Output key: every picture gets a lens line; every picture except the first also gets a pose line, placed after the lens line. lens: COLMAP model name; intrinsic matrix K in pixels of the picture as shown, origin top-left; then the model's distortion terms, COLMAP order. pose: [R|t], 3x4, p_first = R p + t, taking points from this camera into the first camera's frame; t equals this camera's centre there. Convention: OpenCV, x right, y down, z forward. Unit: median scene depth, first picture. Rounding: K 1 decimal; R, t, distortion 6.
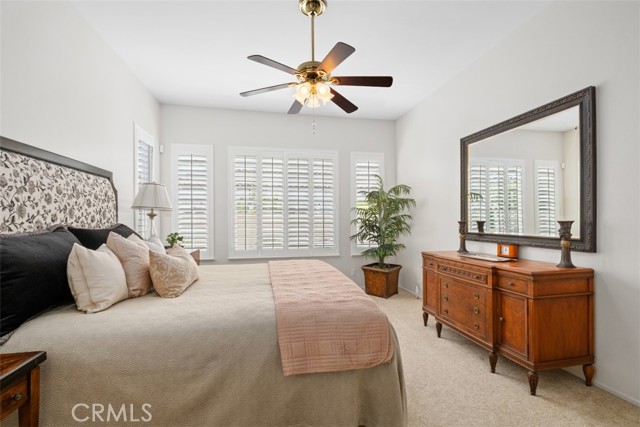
lens RADIAL K [[276.5, 0, 318.5], [0, 276.5, 218.4], [0, 0, 1]] dist [0.000610, -0.004745]
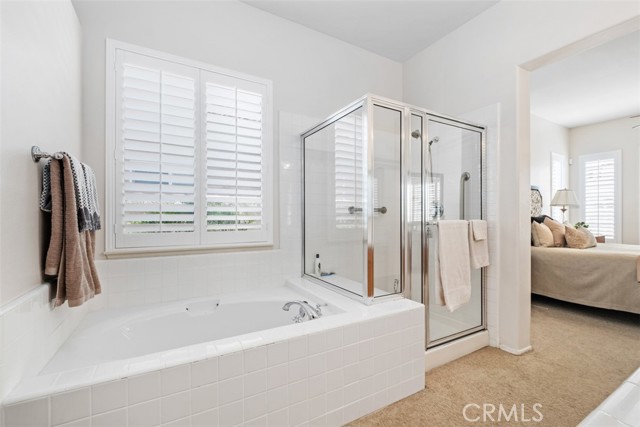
lens RADIAL K [[276.5, 0, 321.7], [0, 276.5, 214.6], [0, 0, 1]] dist [0.000610, -0.004745]
pose [[0.317992, 0.003441, -0.948087, 0.702770], [0.000326, 0.999993, 0.003739, 0.015694], [0.948093, -0.001498, 0.317989, -1.265914]]
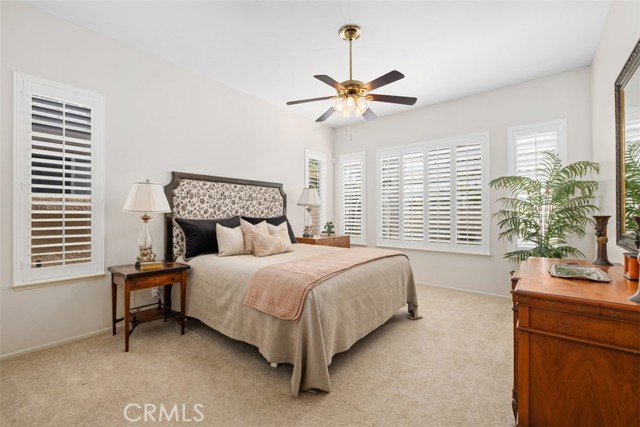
lens RADIAL K [[276.5, 0, 323.1], [0, 276.5, 208.4], [0, 0, 1]] dist [0.000610, -0.004745]
pose [[0.639645, -0.011253, -0.768588, 0.930301], [0.004302, 0.999930, -0.011060, -0.001046], [0.768658, 0.003768, 0.639648, 0.175718]]
